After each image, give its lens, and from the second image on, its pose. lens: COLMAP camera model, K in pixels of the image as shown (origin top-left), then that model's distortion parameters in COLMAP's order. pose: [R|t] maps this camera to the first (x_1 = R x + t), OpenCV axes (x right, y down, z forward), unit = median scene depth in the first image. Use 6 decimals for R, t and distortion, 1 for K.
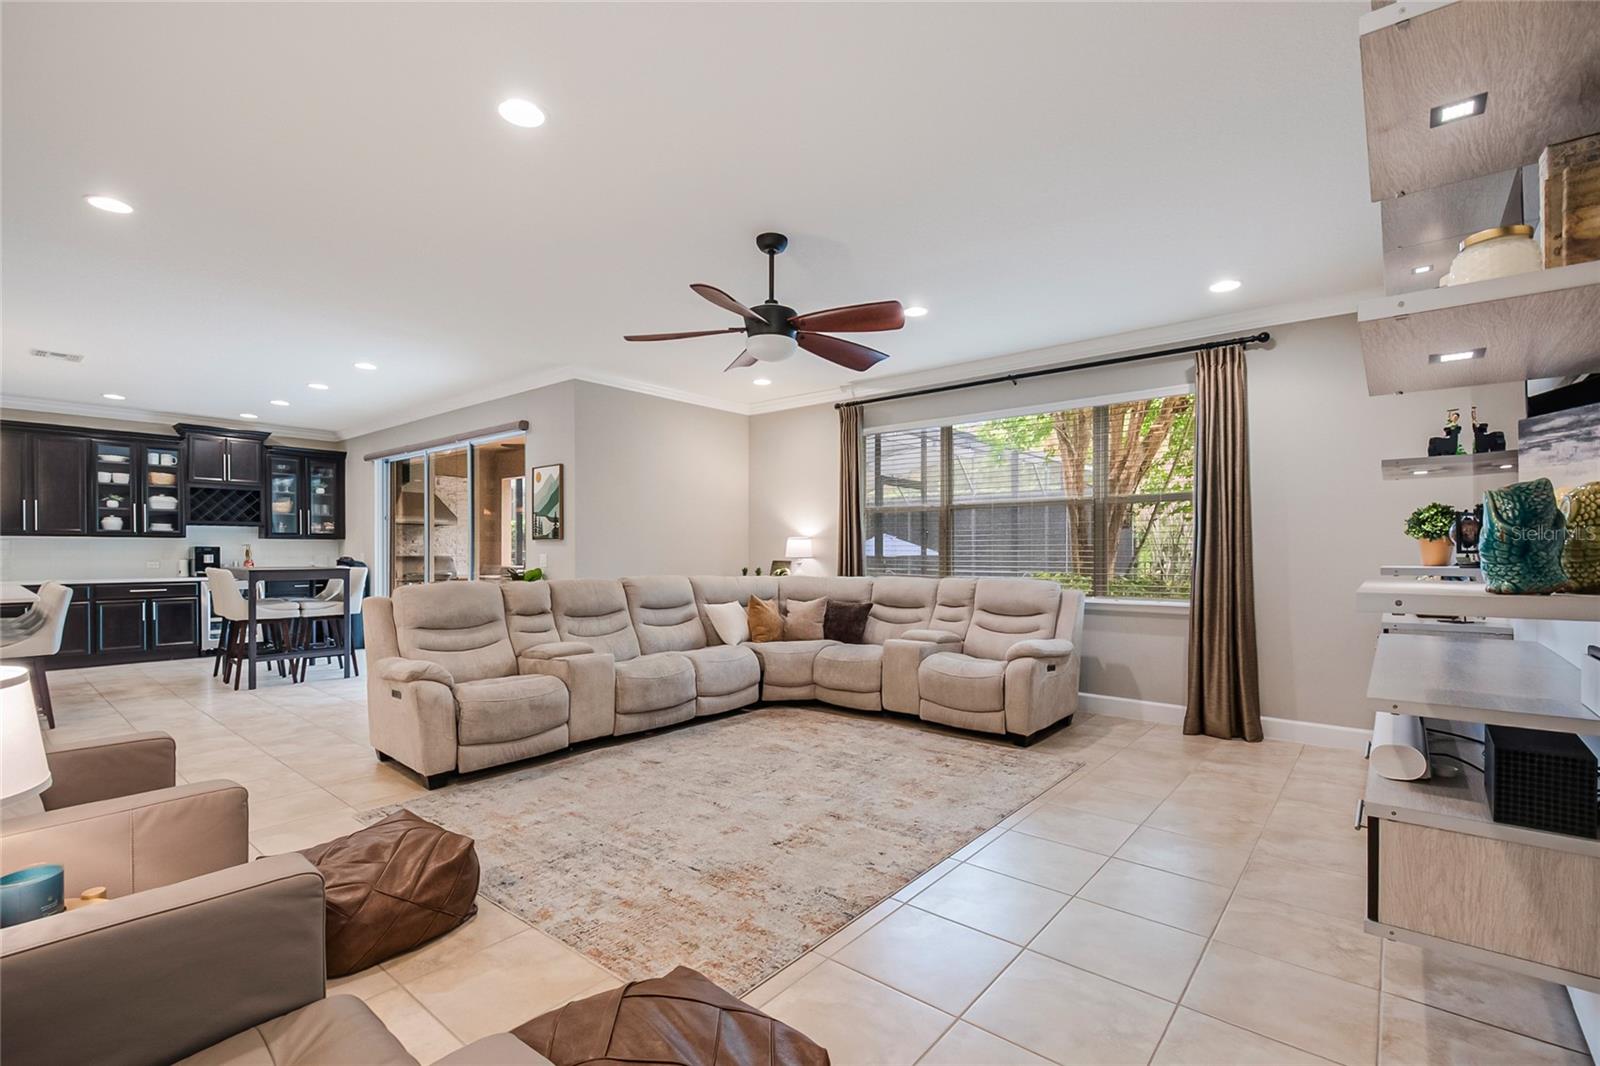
lens RADIAL K [[707.5, 0, 807.4], [0, 707.5, 533.6], [0, 0, 1]] dist [0.028275, -0.022129]
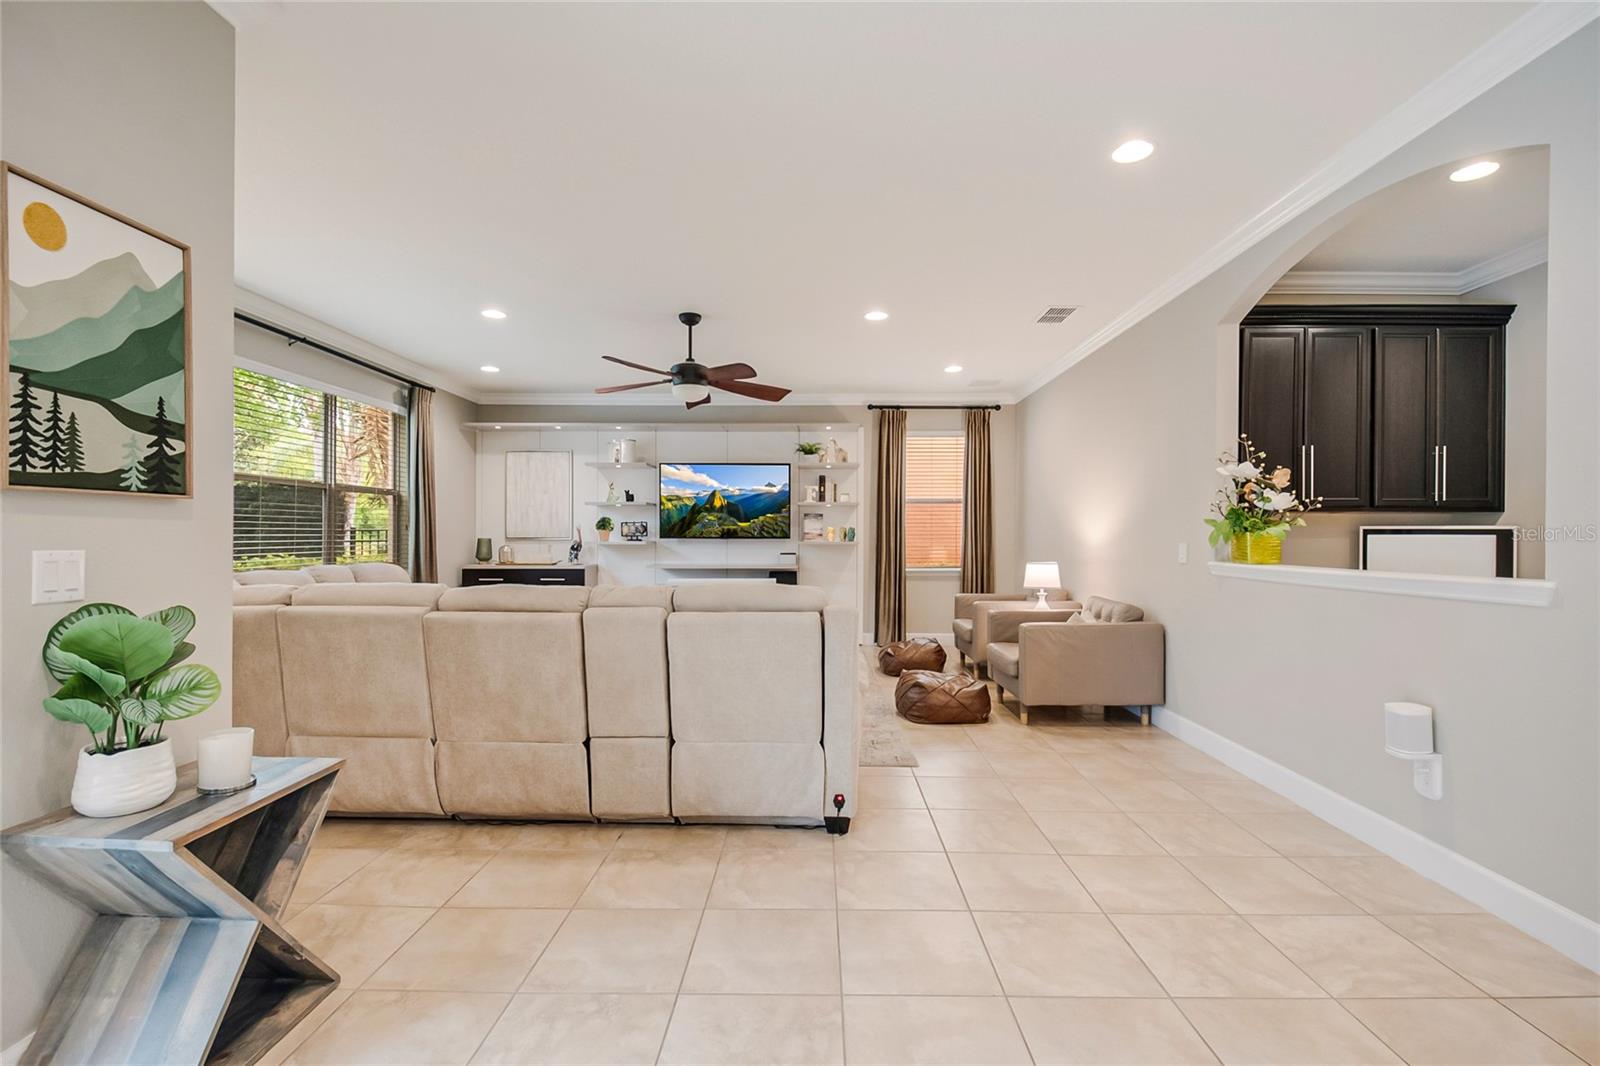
lens RADIAL K [[707.5, 0, 807.4], [0, 707.5, 533.6], [0, 0, 1]] dist [0.028275, -0.022129]
pose [[-0.633440, -0.001576, 0.773790, -0.740865], [-0.018799, 0.999734, -0.013353, 0.023053], [-0.773563, -0.023005, -0.633301, 0.970406]]
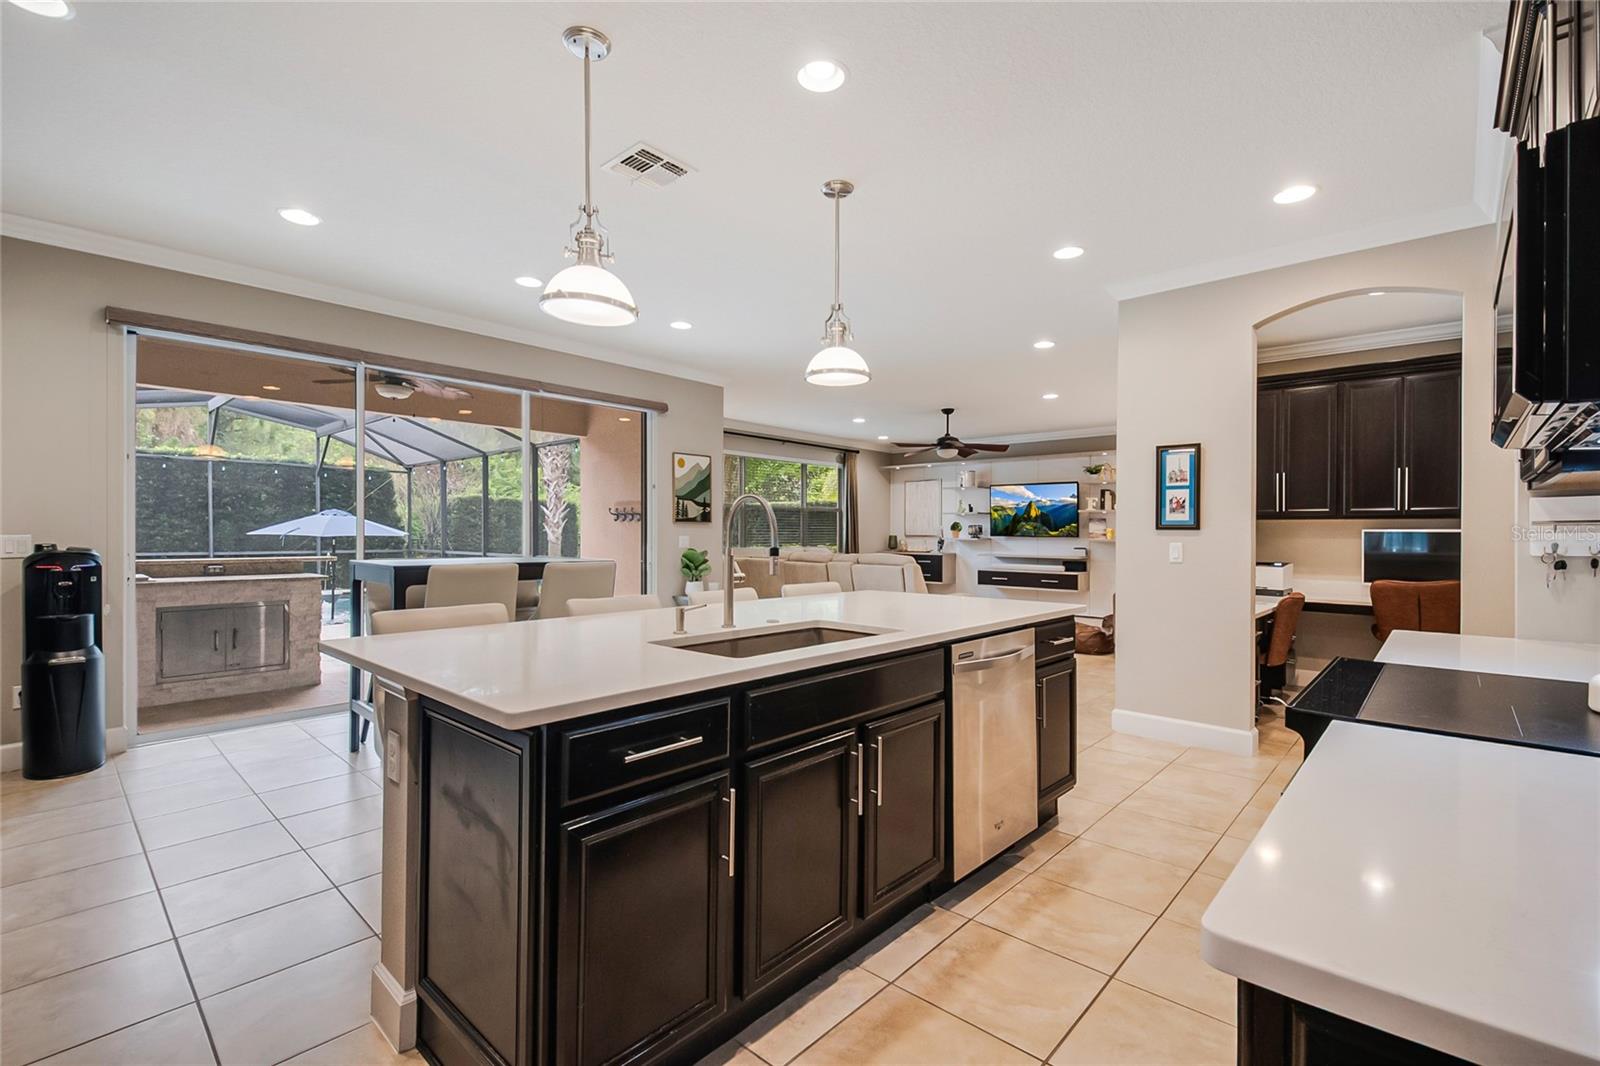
lens RADIAL K [[707.5, 0, 807.4], [0, 707.5, 533.6], [0, 0, 1]] dist [0.028275, -0.022129]
pose [[0.042642, -0.003817, 0.999083, -1.458432], [-0.026780, 0.999629, 0.004962, 0.016429], [-0.998731, -0.026967, 0.042524, 0.780669]]
